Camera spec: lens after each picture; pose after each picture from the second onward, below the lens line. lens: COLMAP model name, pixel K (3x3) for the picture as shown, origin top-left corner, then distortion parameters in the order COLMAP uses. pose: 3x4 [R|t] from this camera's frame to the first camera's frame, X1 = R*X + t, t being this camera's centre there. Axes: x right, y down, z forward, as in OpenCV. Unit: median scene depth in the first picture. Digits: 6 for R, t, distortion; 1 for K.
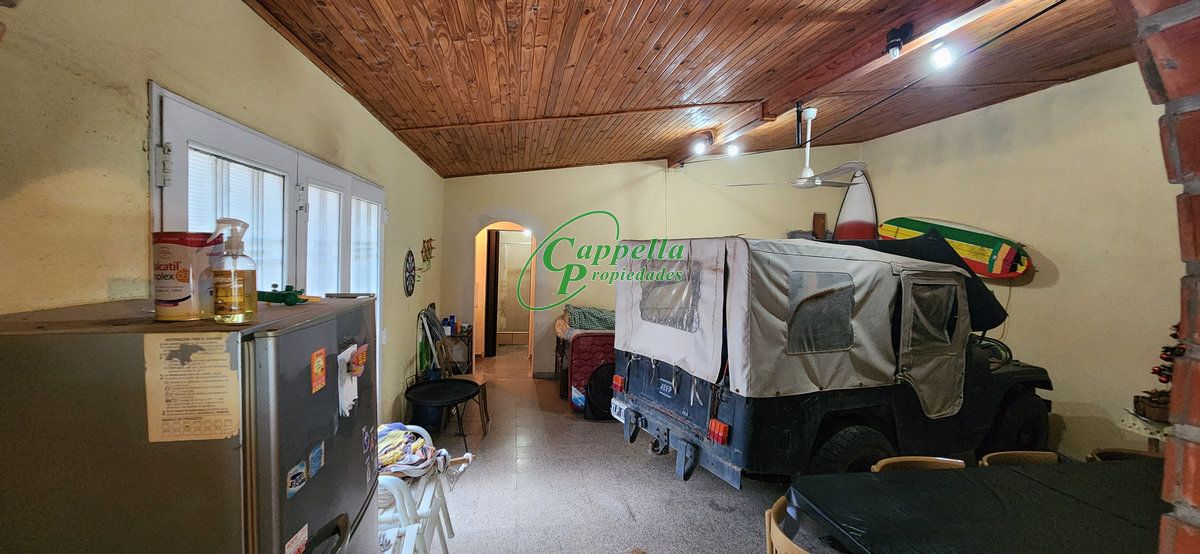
lens RADIAL K [[486.0, 0, 599.7], [0, 486.0, 268.6], [0, 0, 1]] dist [0.002077, 0.000203]
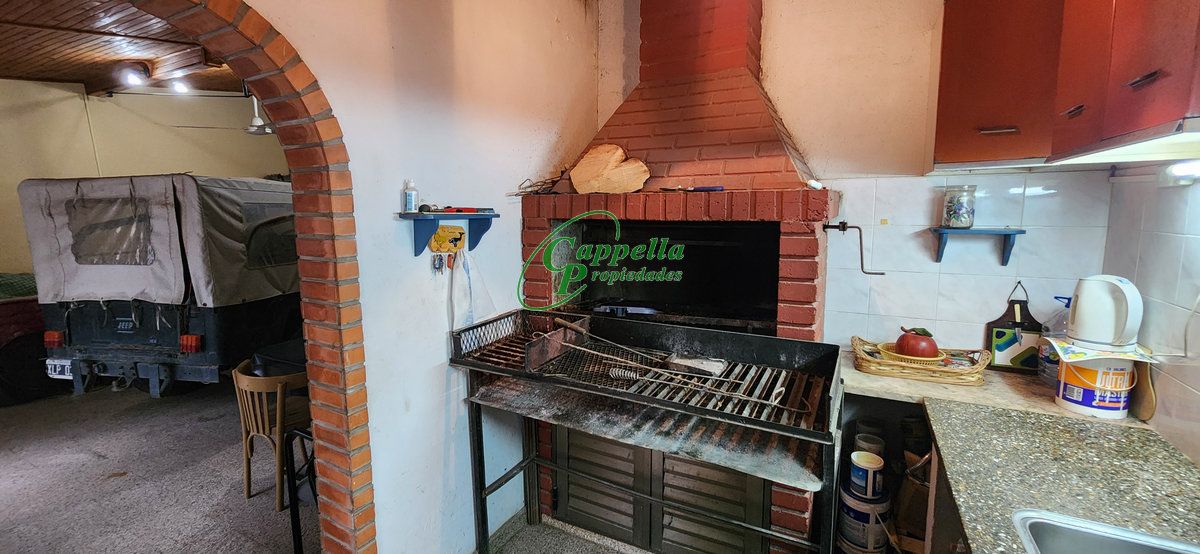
lens RADIAL K [[486.0, 0, 588.7], [0, 486.0, 271.1], [0, 0, 1]] dist [0.002077, 0.000203]
pose [[0.611375, -0.136869, 0.779415, -0.053722], [0.054666, 0.989881, 0.130948, 0.057286], [-0.789450, -0.037451, 0.612671, -0.420490]]
